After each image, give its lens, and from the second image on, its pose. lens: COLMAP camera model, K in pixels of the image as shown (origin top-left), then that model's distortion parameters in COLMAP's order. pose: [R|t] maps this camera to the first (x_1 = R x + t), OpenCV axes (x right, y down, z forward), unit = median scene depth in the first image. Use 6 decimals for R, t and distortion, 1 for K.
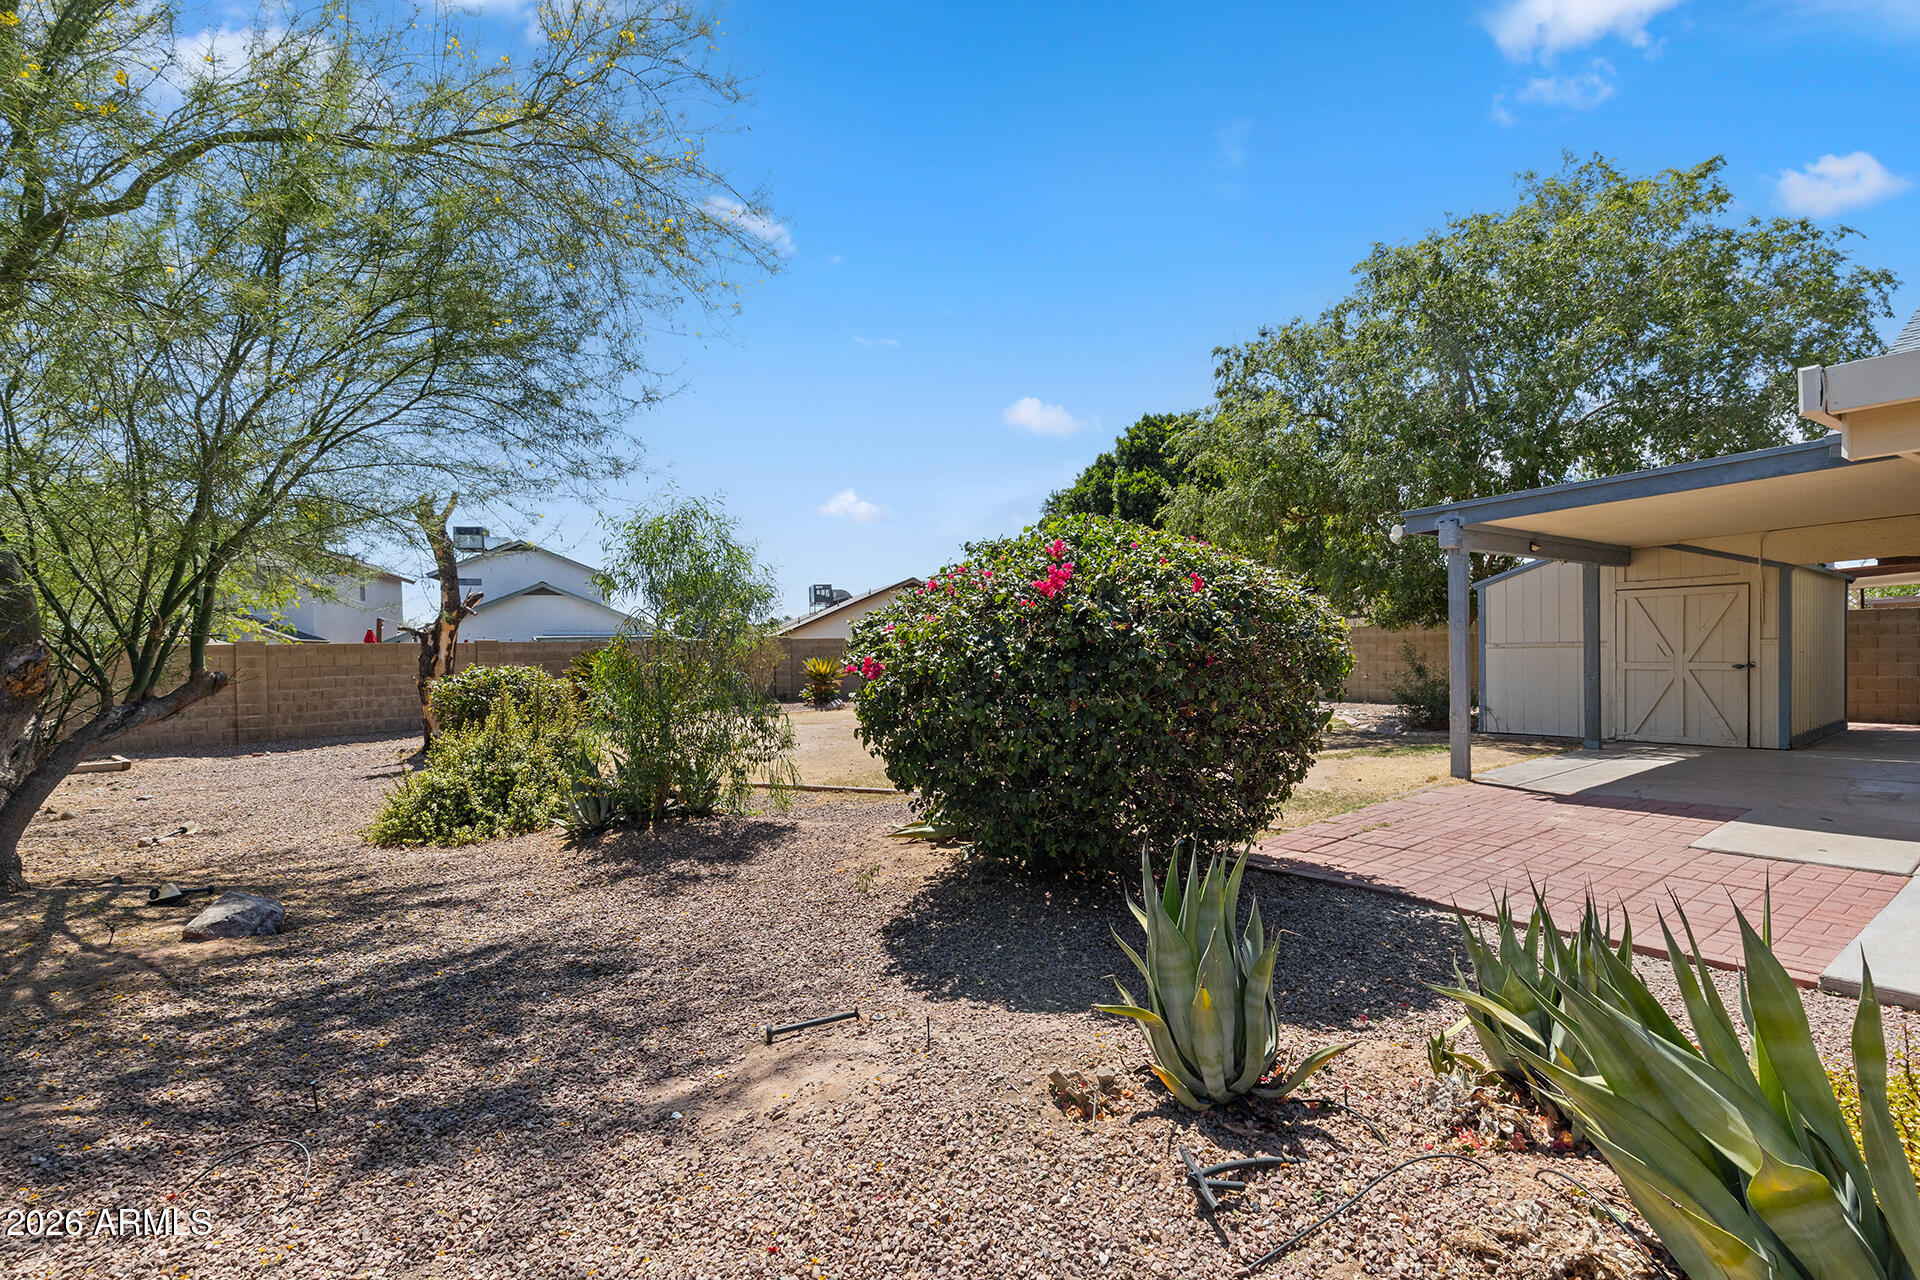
lens RADIAL K [[875.5, 0, 957.8], [0, 875.5, 656.7], [0, 0, 1]] dist [0.002891, 0.000663]
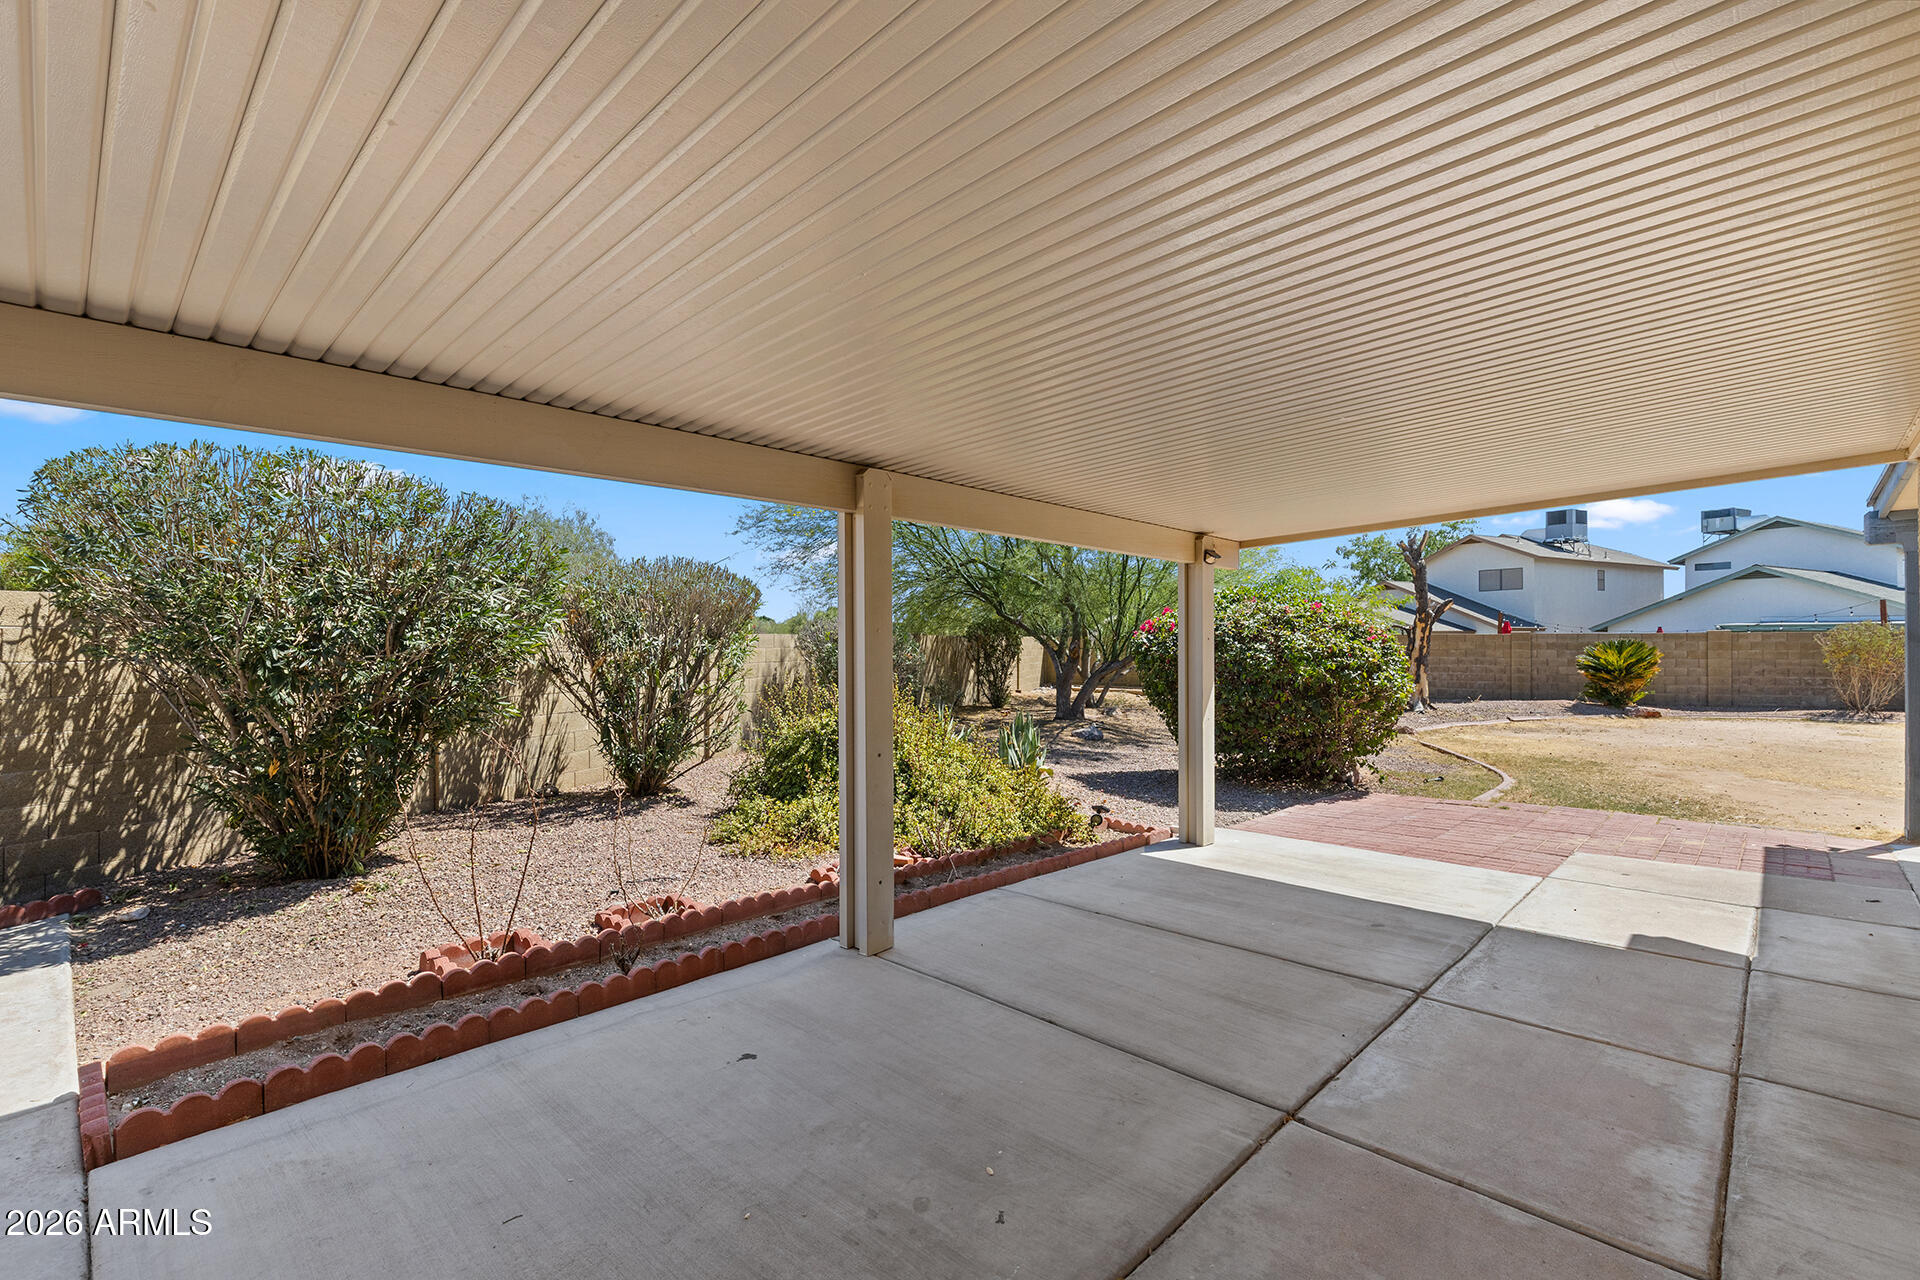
lens RADIAL K [[866.3, 0, 960.0], [0, 866.3, 640.0], [0, 0, 1]] dist [0.002001, 0.000293]
pose [[0.171199, 0.018464, -0.985063, 0.902015], [-0.012920, 0.999780, 0.016495, -0.029948], [0.985152, 0.009903, 0.171400, 0.035463]]
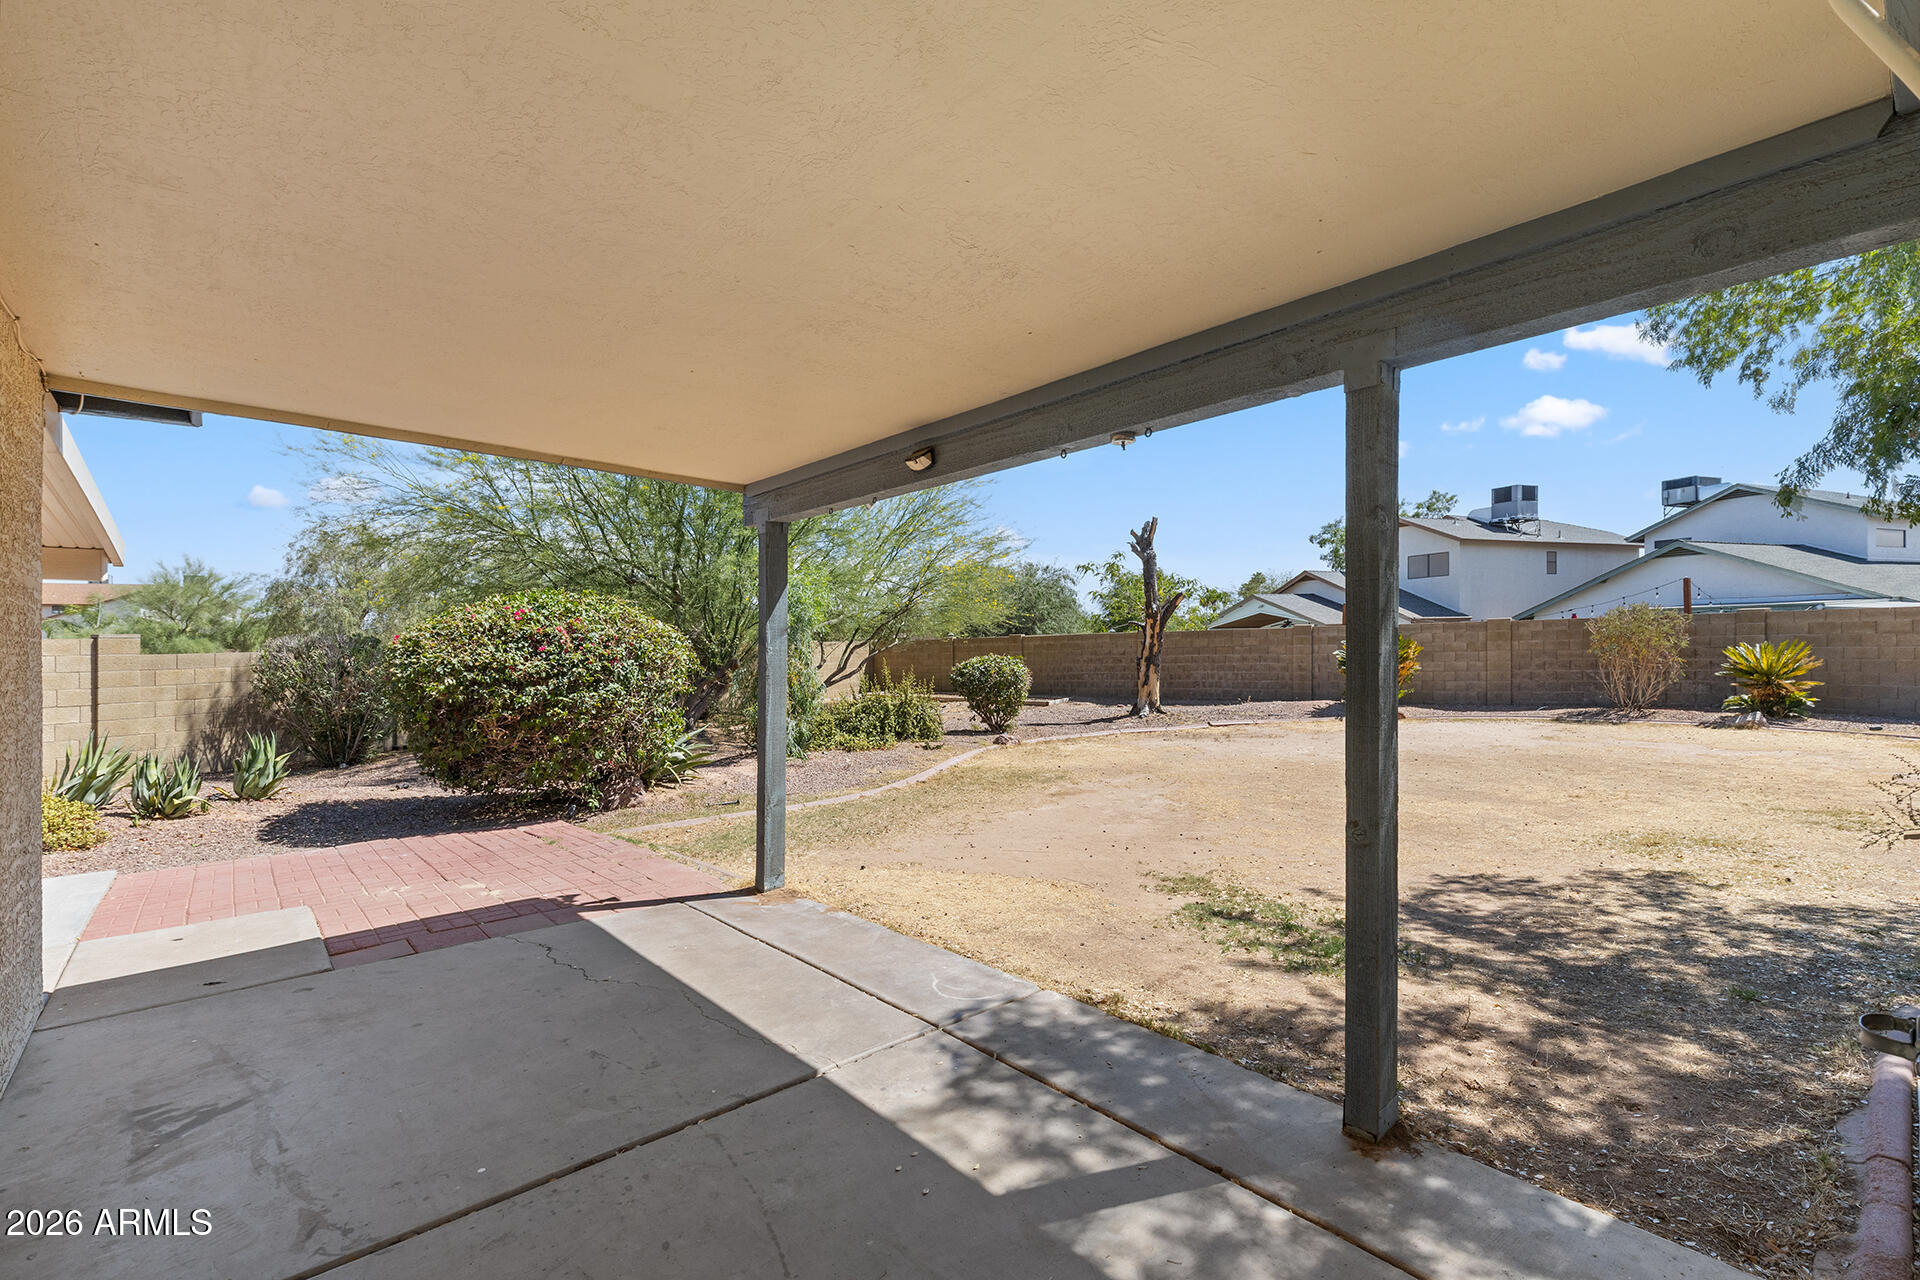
lens RADIAL K [[875.5, 0, 957.8], [0, 875.5, 656.7], [0, 0, 1]] dist [0.002891, 0.000663]
pose [[0.069571, 0.032620, -0.997044, 0.933298], [0.011205, 0.999377, 0.033478, -0.036453], [0.997514, -0.013501, 0.069162, 0.845409]]
